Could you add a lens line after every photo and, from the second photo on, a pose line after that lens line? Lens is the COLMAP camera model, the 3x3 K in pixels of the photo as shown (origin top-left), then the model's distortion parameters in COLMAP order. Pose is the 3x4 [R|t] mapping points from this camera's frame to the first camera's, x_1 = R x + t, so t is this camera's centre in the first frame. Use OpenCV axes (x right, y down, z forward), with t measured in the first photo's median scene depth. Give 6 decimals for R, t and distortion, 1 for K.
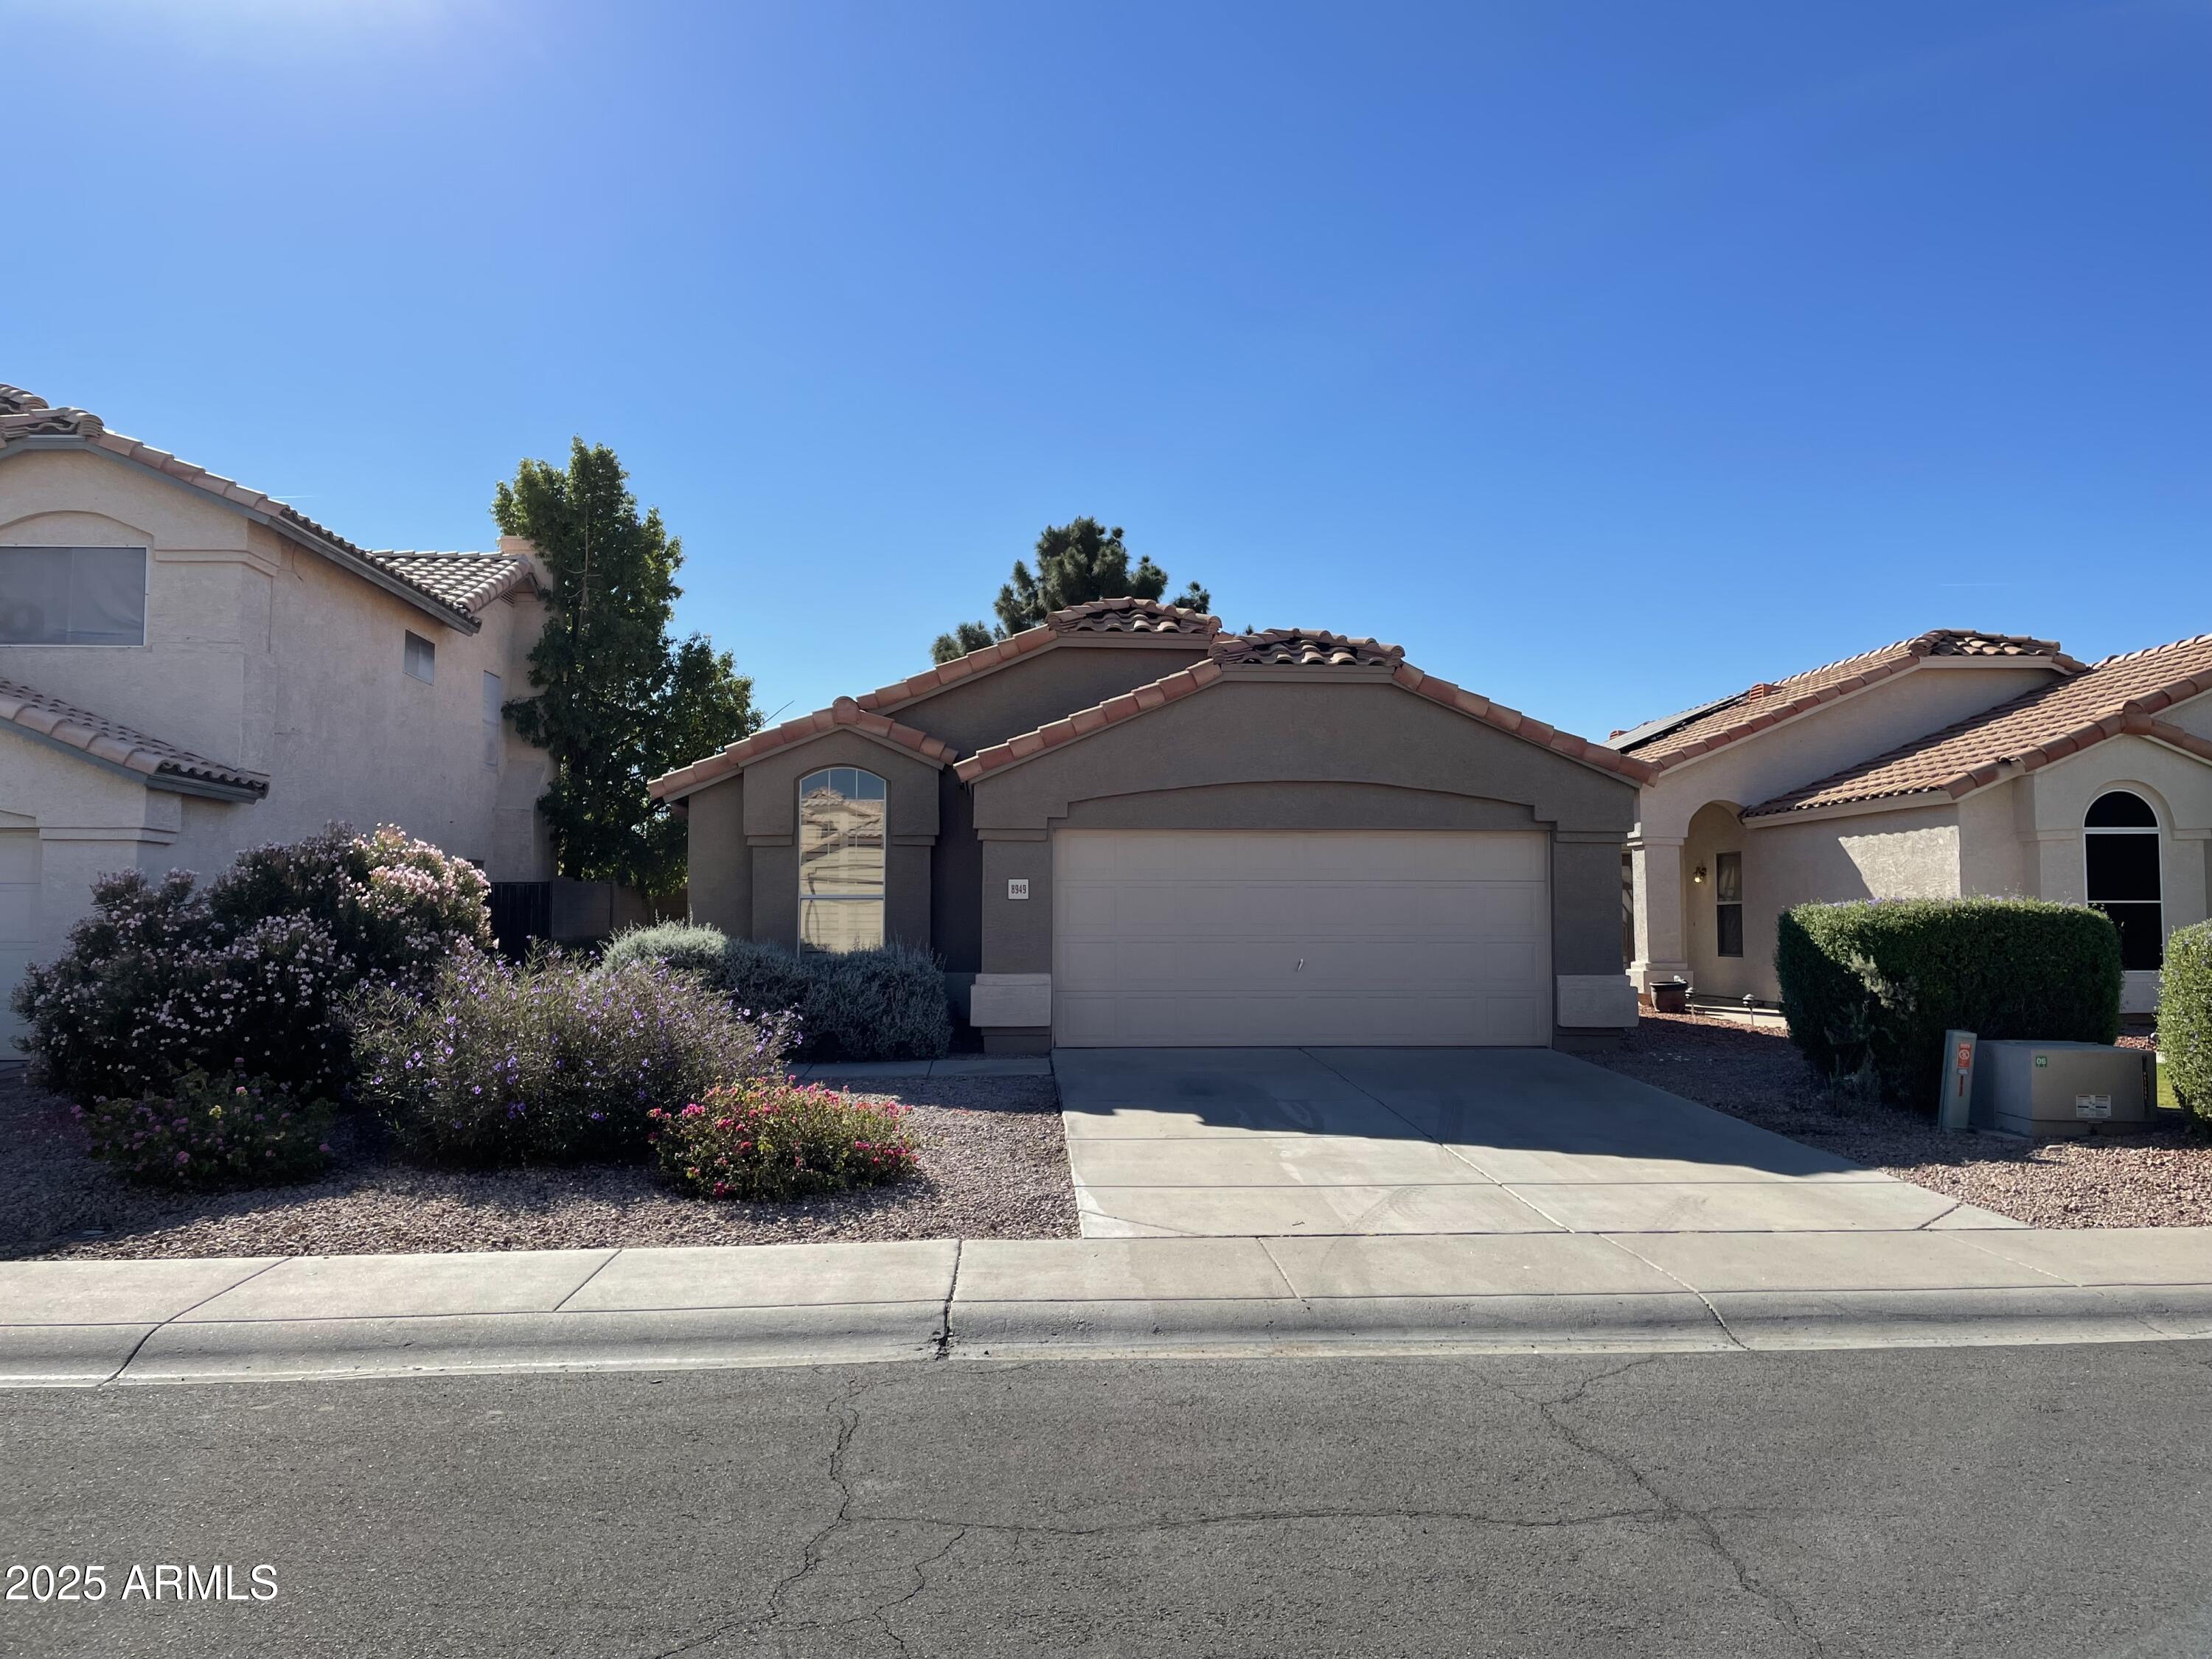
lens RADIAL K [[1640.6, 0, 1114.4], [0, 1640.6, 823.2], [0, 0, 1]] dist [0.094453, -0.118238]
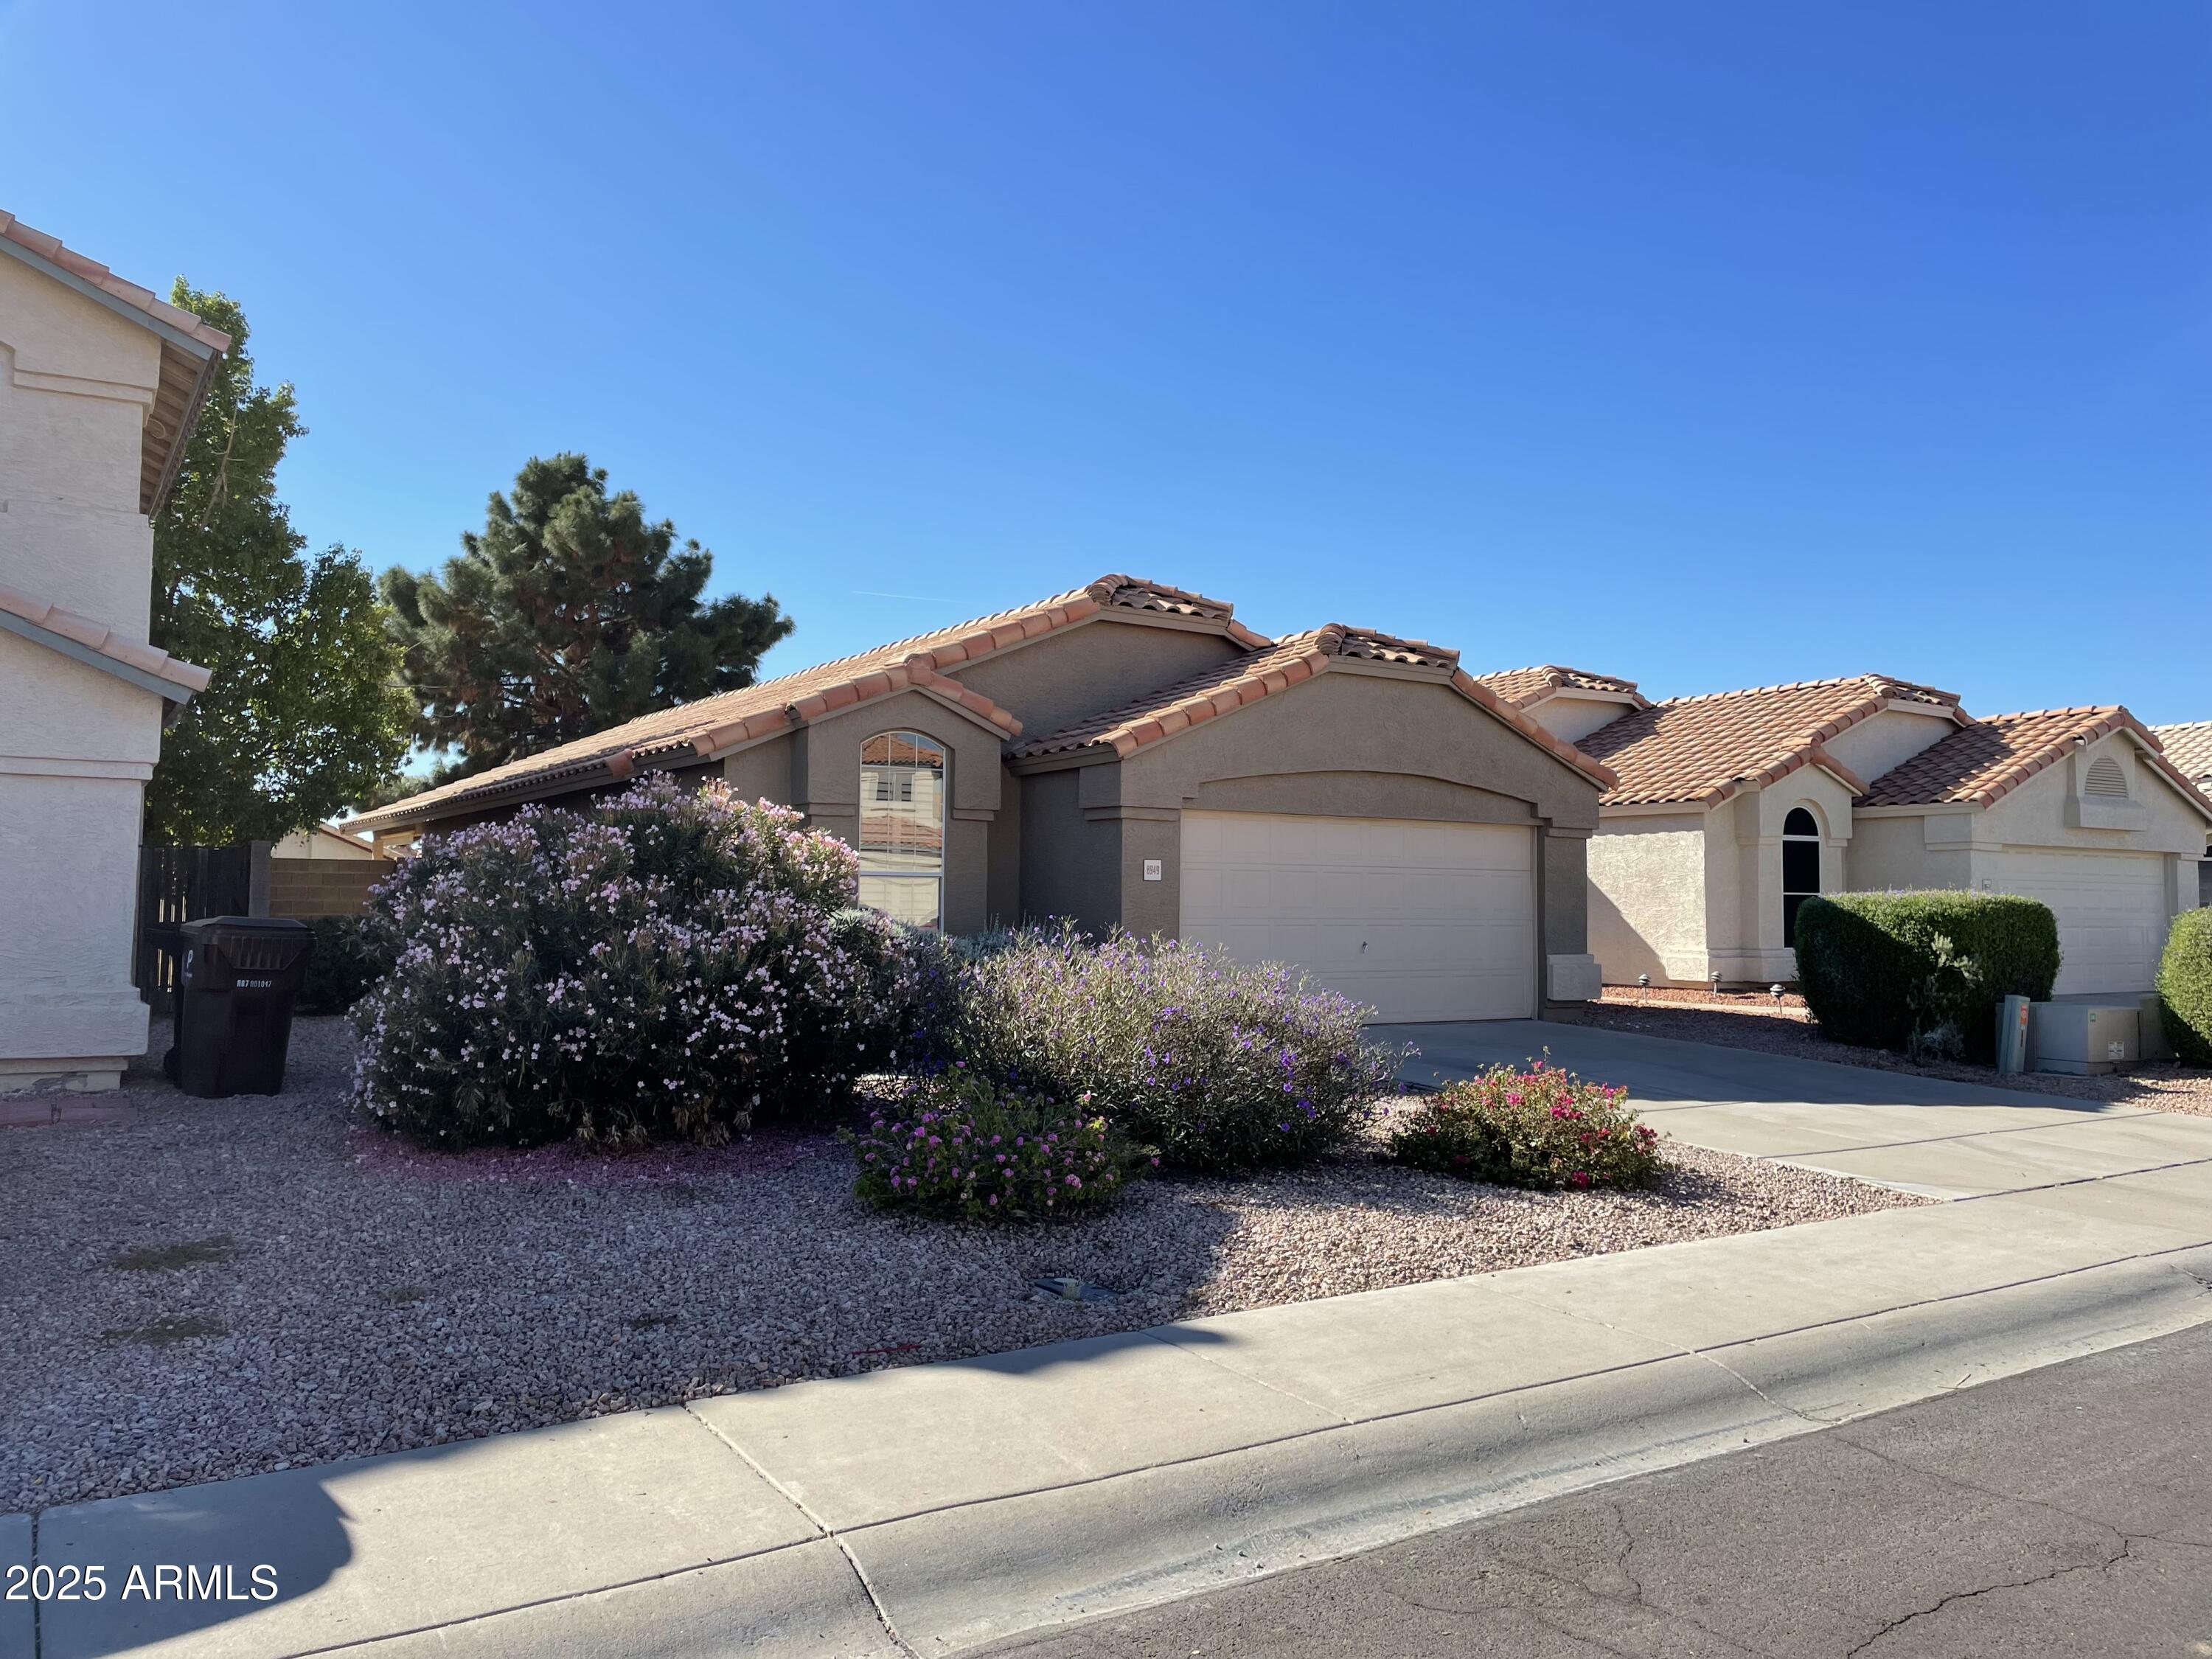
lens RADIAL K [[1640.6, 0, 1114.4], [0, 1640.6, 823.2], [0, 0, 1]] dist [0.094453, -0.118238]
pose [[0.875024, 0.031647, 0.483043, -0.503764], [-0.037164, 0.999307, 0.001851, 0.010752], [-0.482650, -0.019572, 0.875595, 0.149279]]
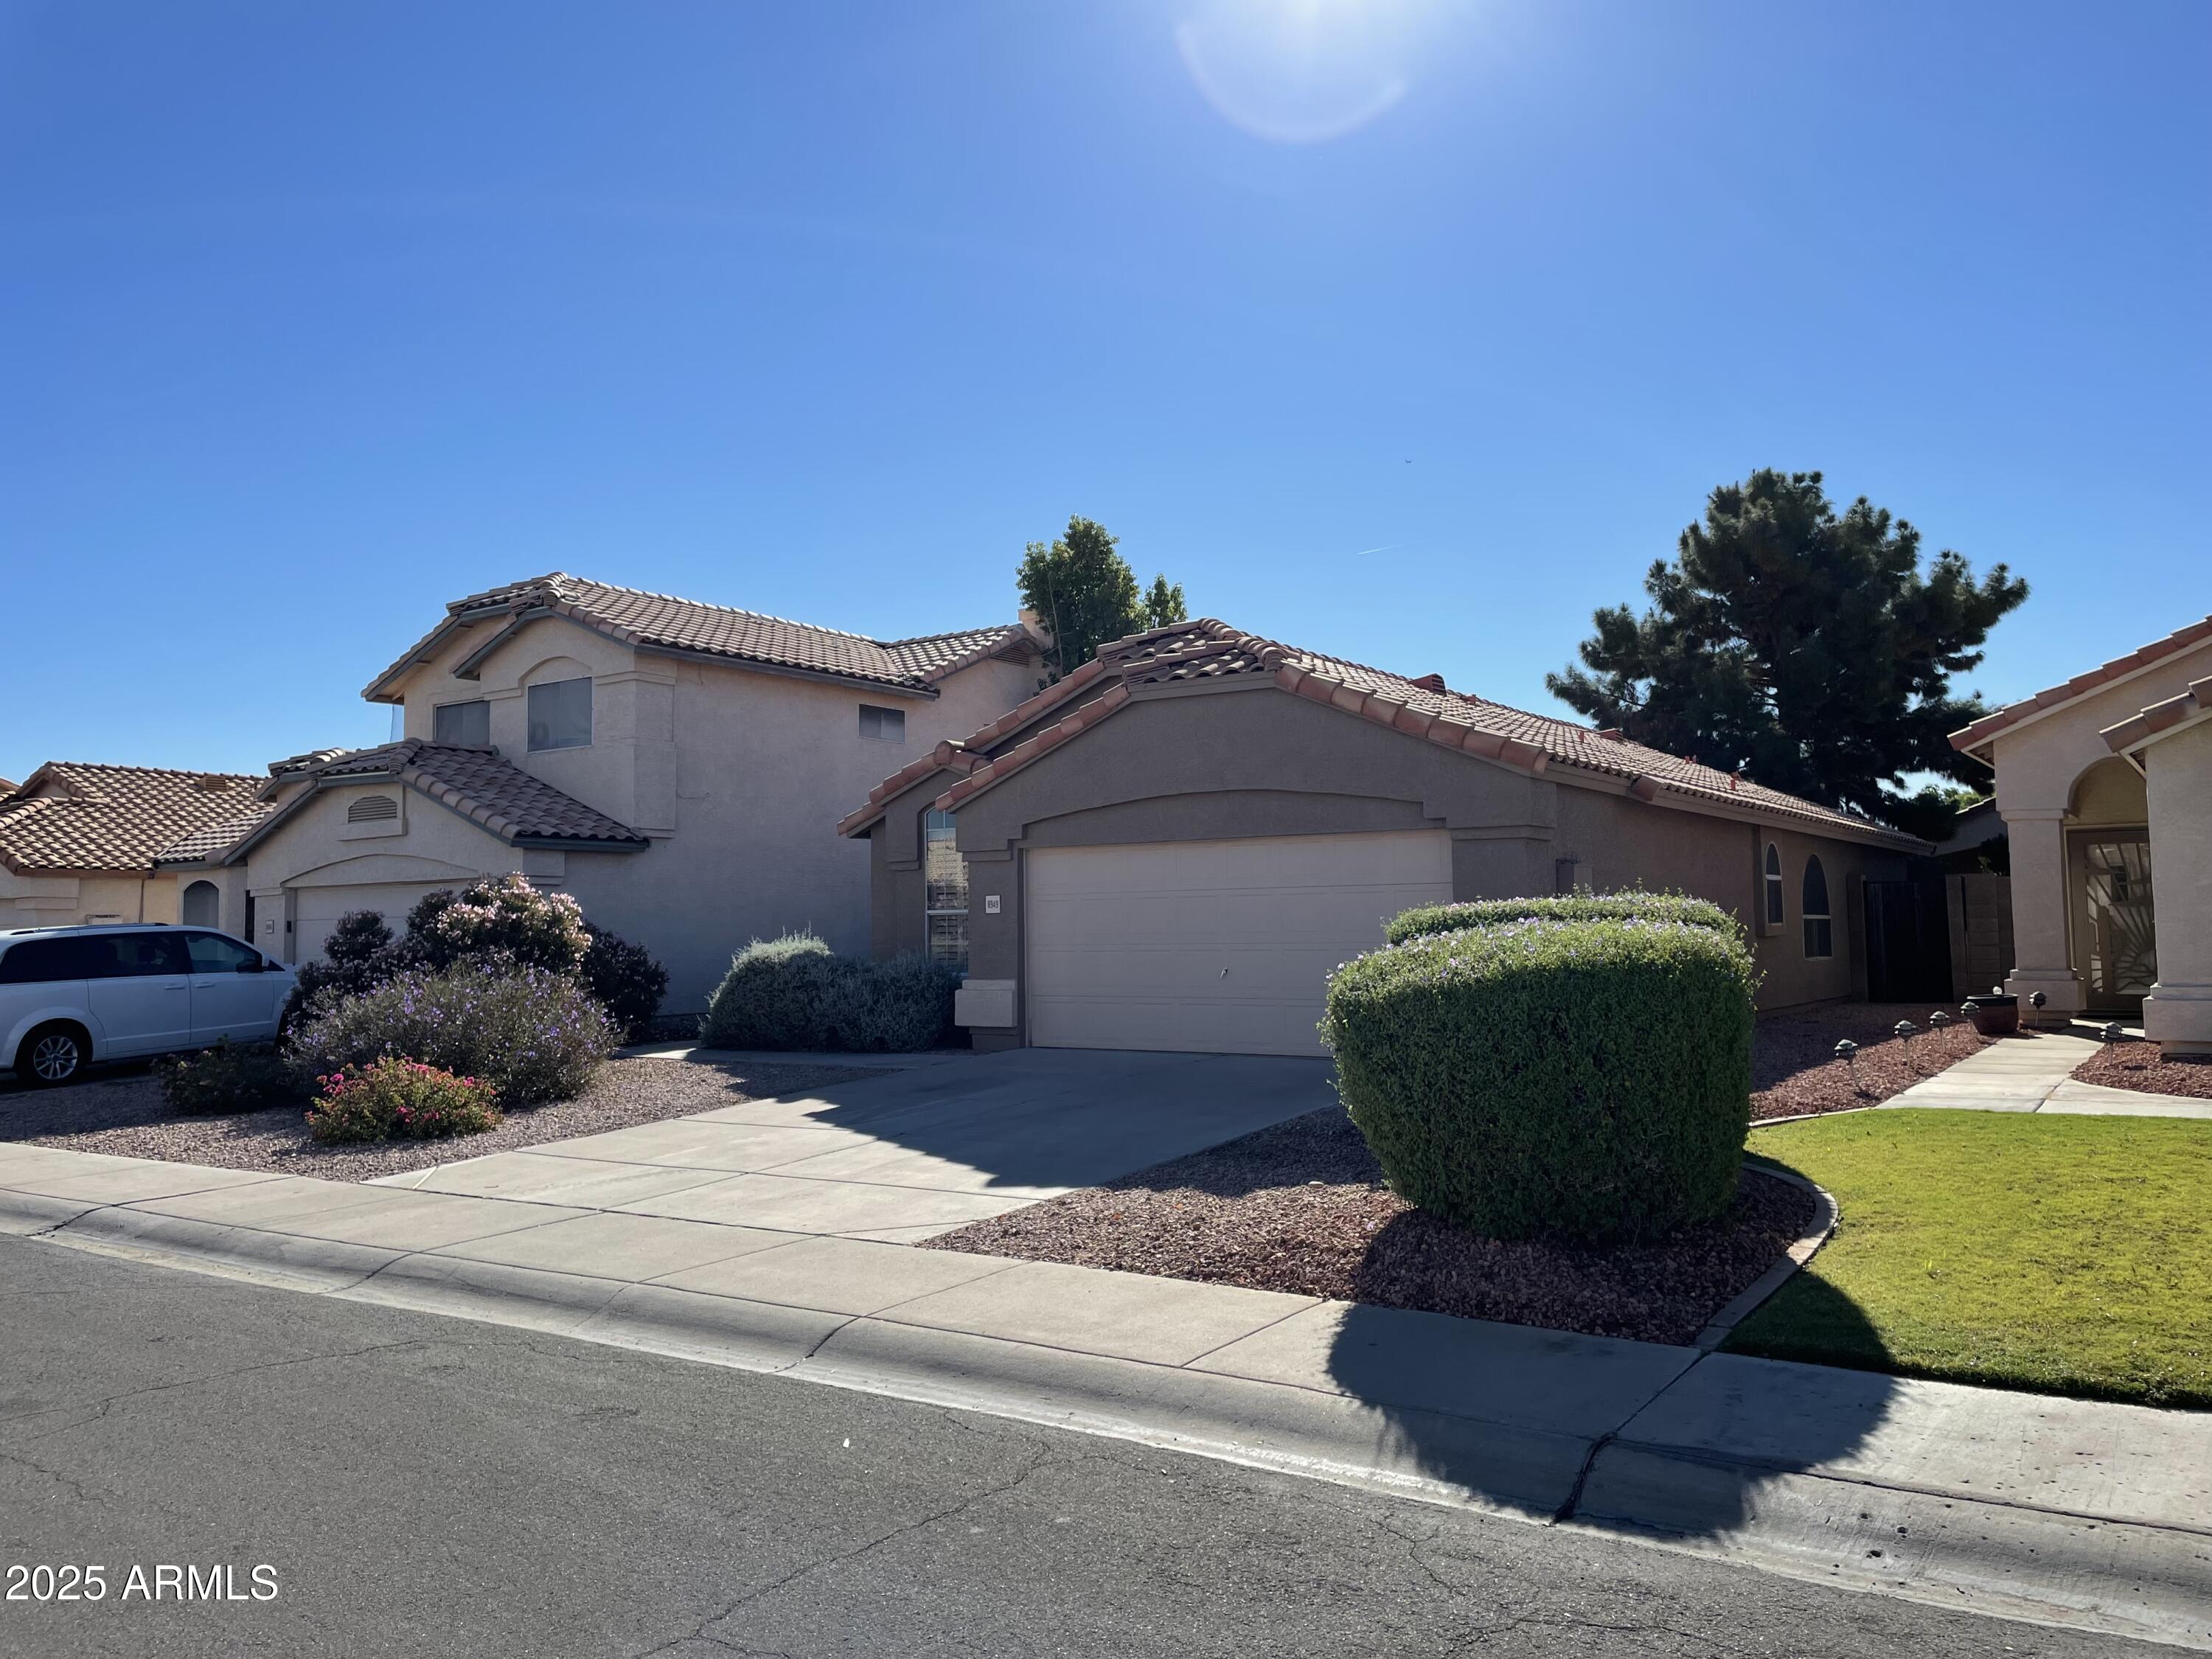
lens RADIAL K [[1651.2, 0, 1101.7], [0, 1651.2, 810.6], [0, 0, 1]] dist [0.074209, -0.096245]
pose [[0.784039, -0.055152, -0.618257, 0.646403], [0.052504, 0.998368, -0.022477, 0.005016], [0.618487, -0.014838, 0.785655, 0.147264]]
